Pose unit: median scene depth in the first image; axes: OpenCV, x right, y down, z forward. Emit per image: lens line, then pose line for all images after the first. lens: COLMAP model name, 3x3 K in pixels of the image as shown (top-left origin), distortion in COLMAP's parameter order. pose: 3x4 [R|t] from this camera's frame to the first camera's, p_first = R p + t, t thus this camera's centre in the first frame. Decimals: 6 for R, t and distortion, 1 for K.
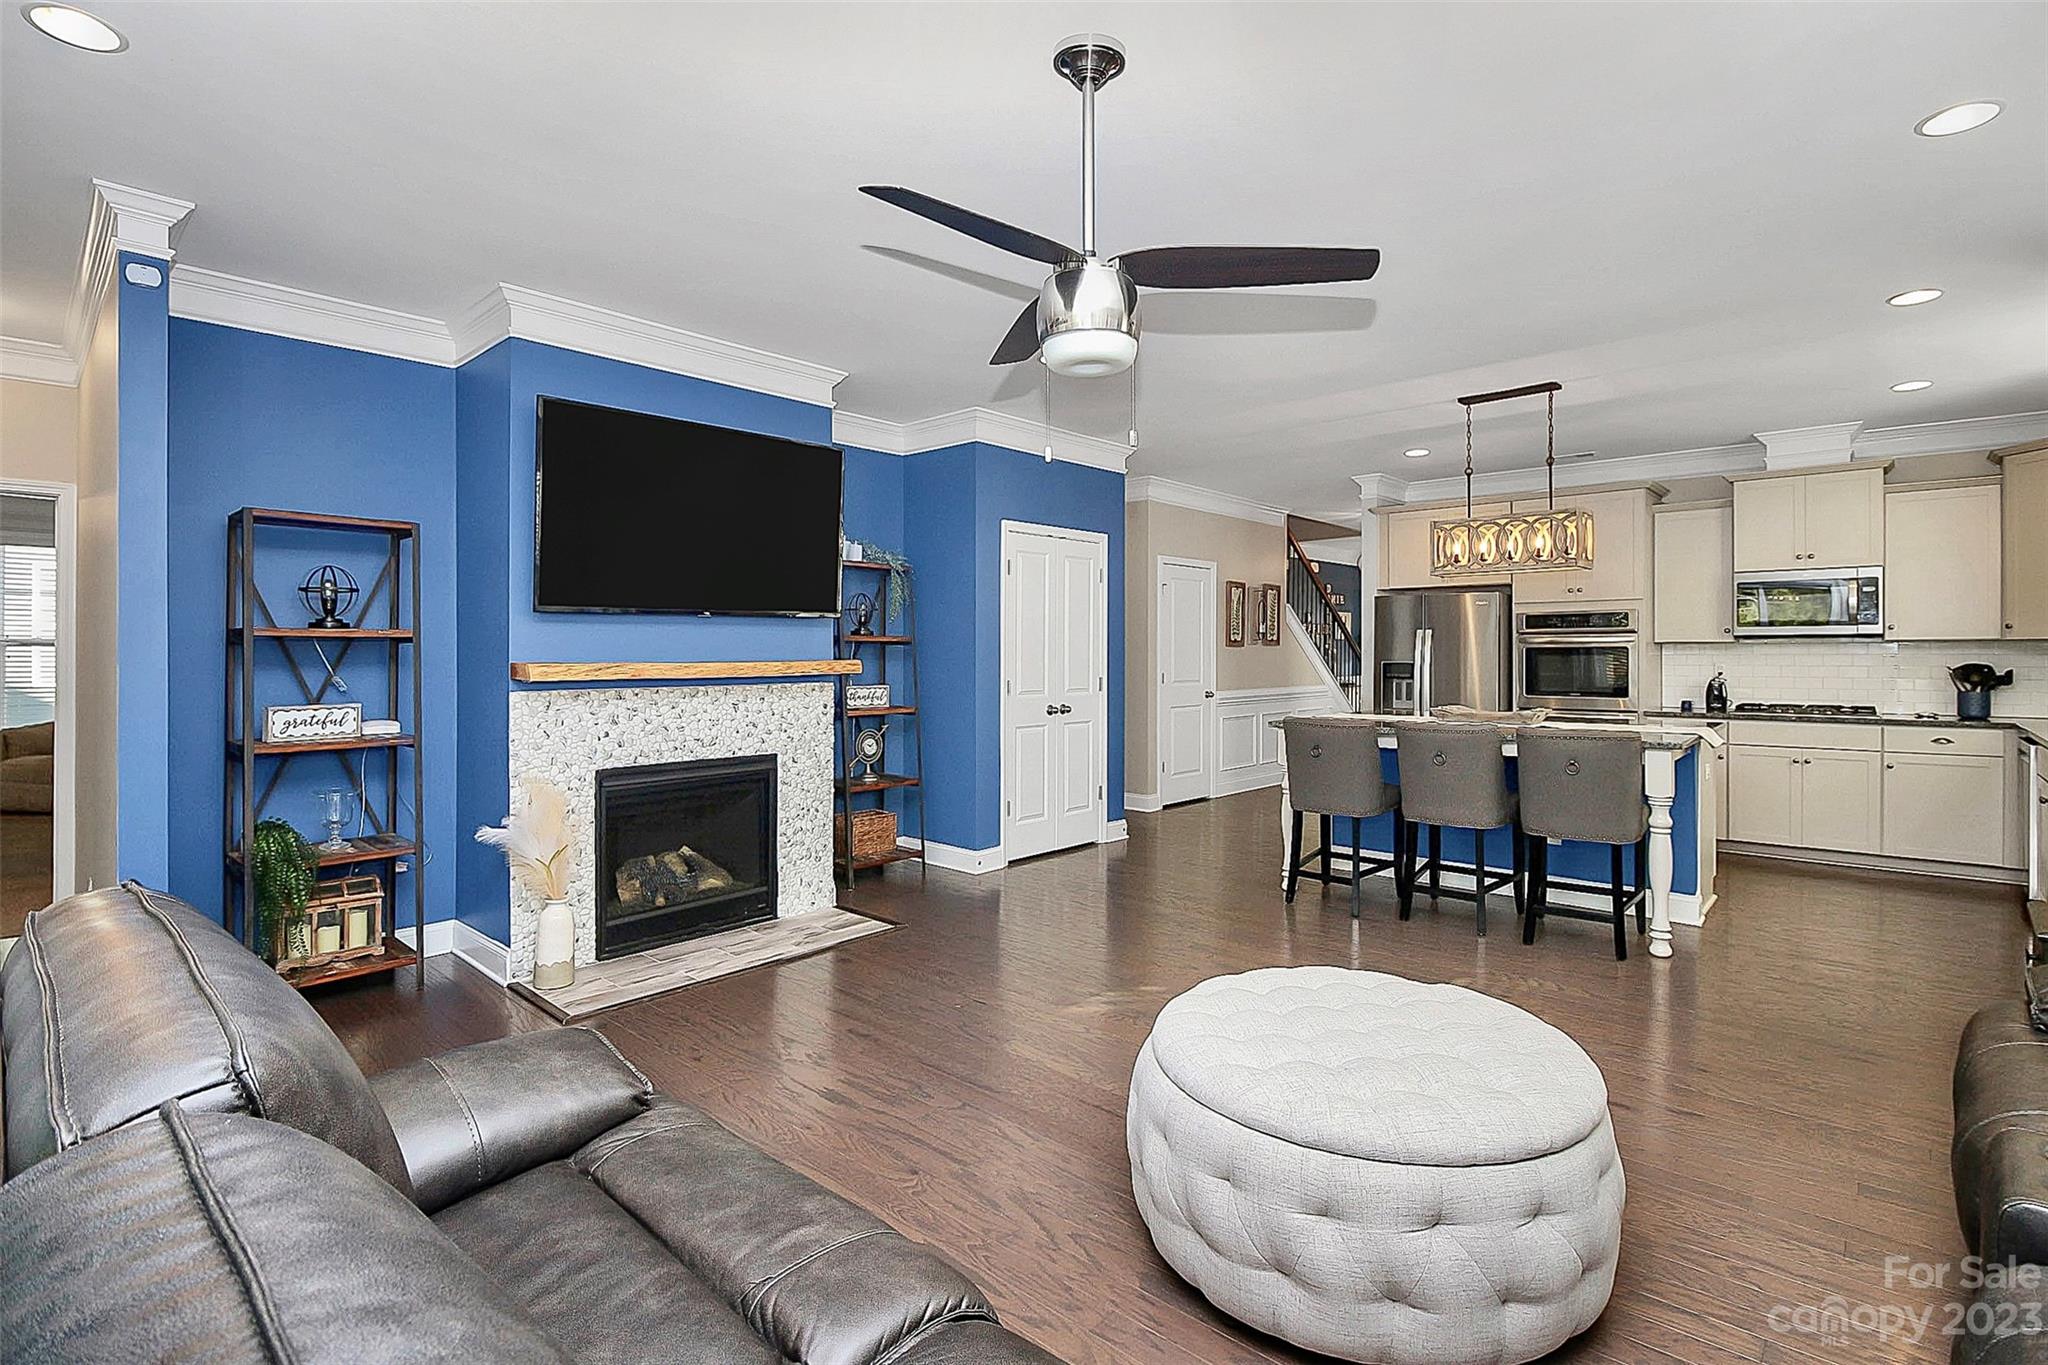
lens RADIAL K [[964.7, 0, 1022.1], [0, 964.7, 651.3], [0, 0, 1]] dist [0.002148, -0.013254]
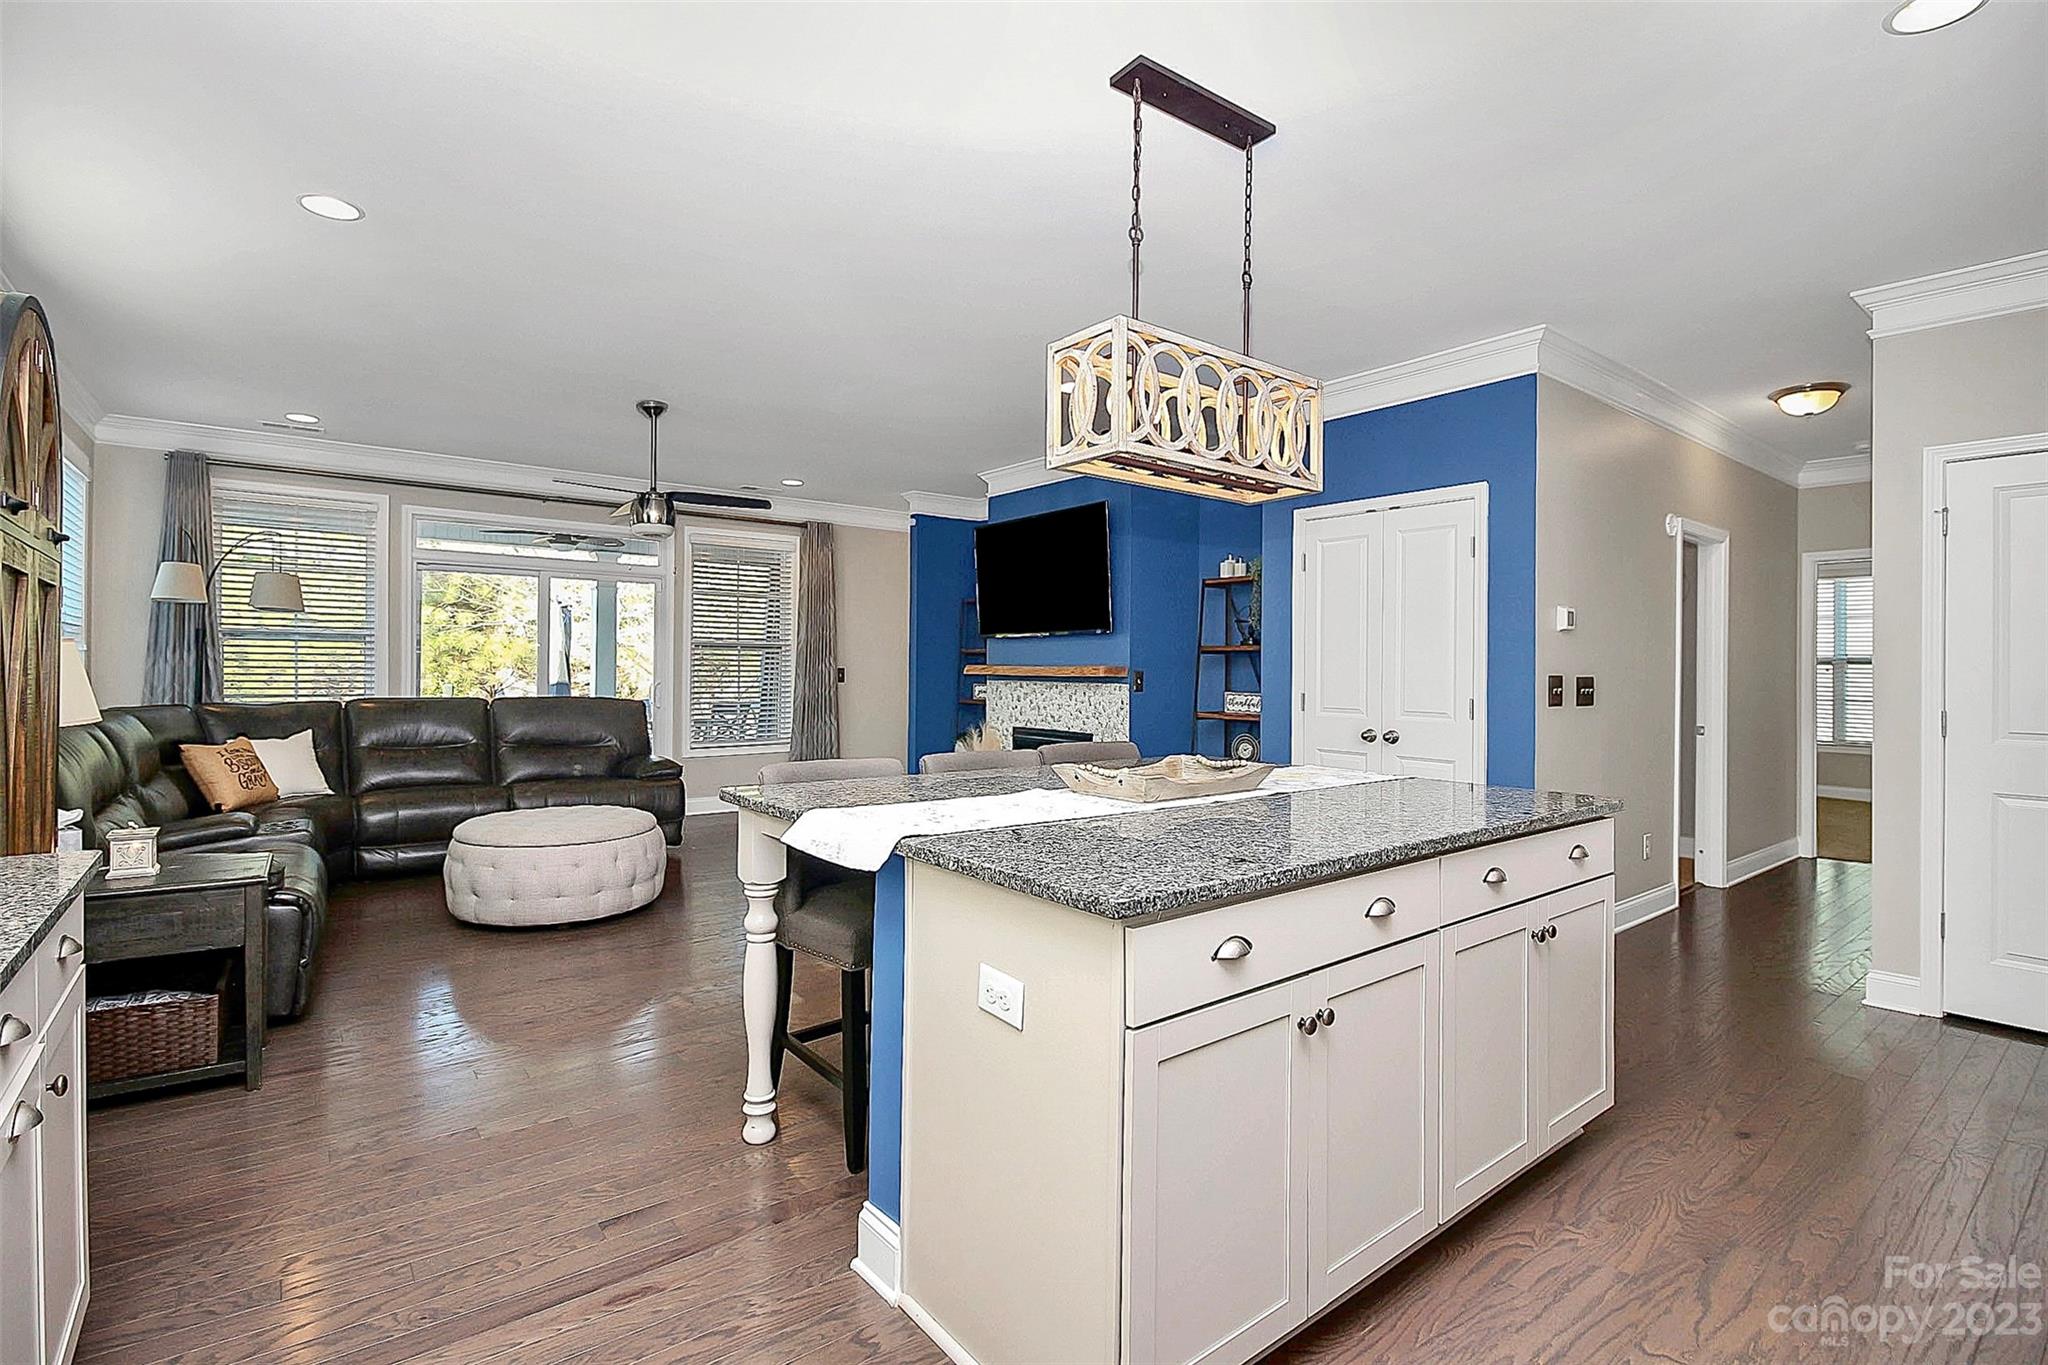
lens RADIAL K [[961.4, 0, 1025.5], [0, 961.4, 664.2], [0, 0, 1]] dist [-0.001273, -0.000494]
pose [[-0.159139, -0.001360, -0.987255, 0.884610], [-0.008246, 0.999966, -0.000048, 0.006294], [0.987222, 0.008133, -0.159145, 0.897005]]
